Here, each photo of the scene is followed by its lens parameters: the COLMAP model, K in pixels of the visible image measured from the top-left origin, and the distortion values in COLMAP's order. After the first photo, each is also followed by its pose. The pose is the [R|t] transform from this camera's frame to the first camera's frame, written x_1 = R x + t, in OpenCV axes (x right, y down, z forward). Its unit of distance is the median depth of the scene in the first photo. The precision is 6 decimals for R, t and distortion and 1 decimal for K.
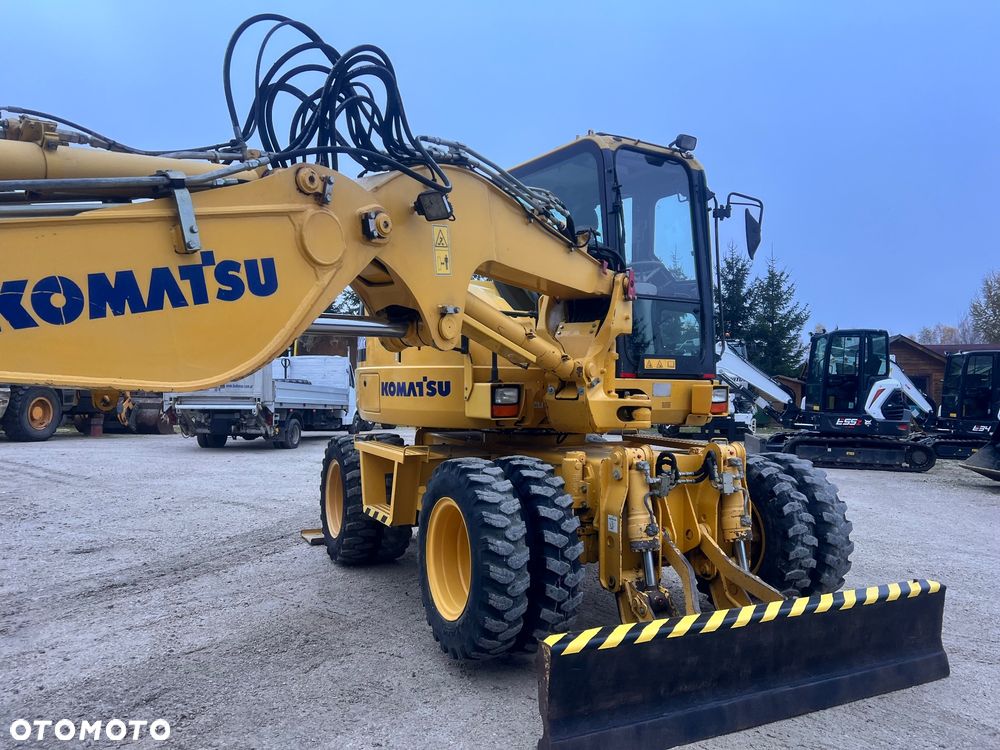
lens RADIAL K [[744.5, 0, 536.8], [0, 744.5, 327.9], [0, 0, 1]] dist [0.083088, -0.098856]
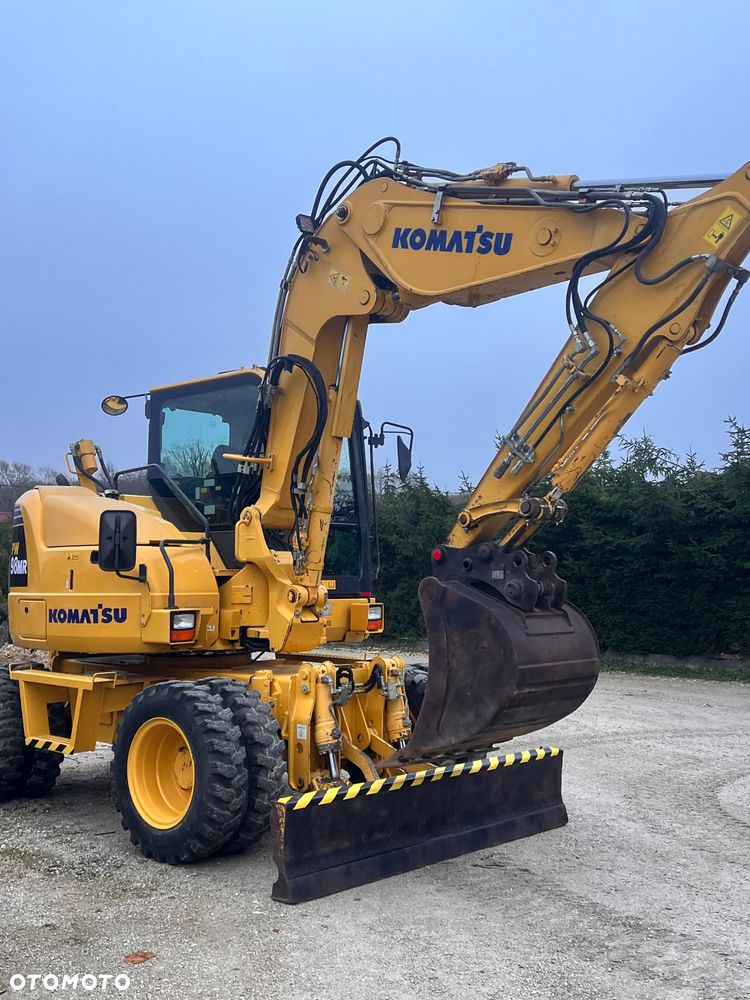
lens RADIAL K [[1084.9, 0, 382.6], [0, 1084.9, 486.4], [0, 0, 1]] dist [0.178956, -0.447936]
pose [[0.948340, 0.011328, 0.317053, -0.300836], [-0.009079, 0.999922, -0.008570, -0.096414], [-0.317126, 0.005248, 0.948369, -0.604635]]
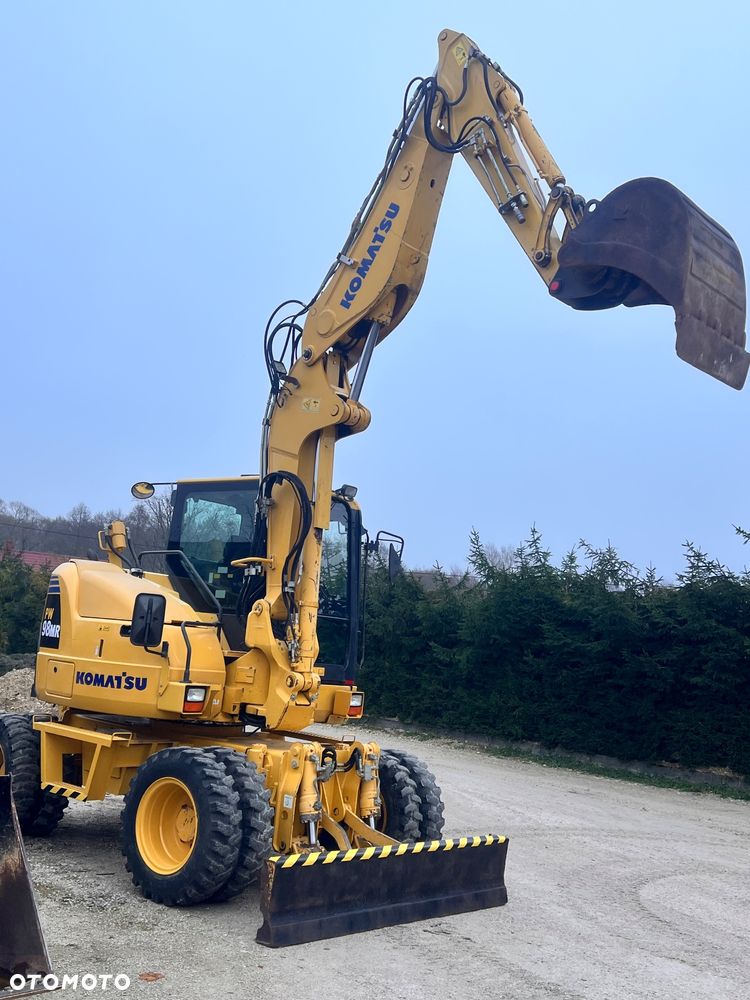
lens RADIAL K [[1084.9, 0, 382.6], [0, 1084.9, 486.4], [0, 0, 1]] dist [0.178956, -0.447936]
pose [[0.932778, 0.127814, 0.337029, -0.450645], [-0.109828, 0.991340, -0.071988, -0.165176], [-0.343311, 0.030133, 0.938738, -0.875265]]
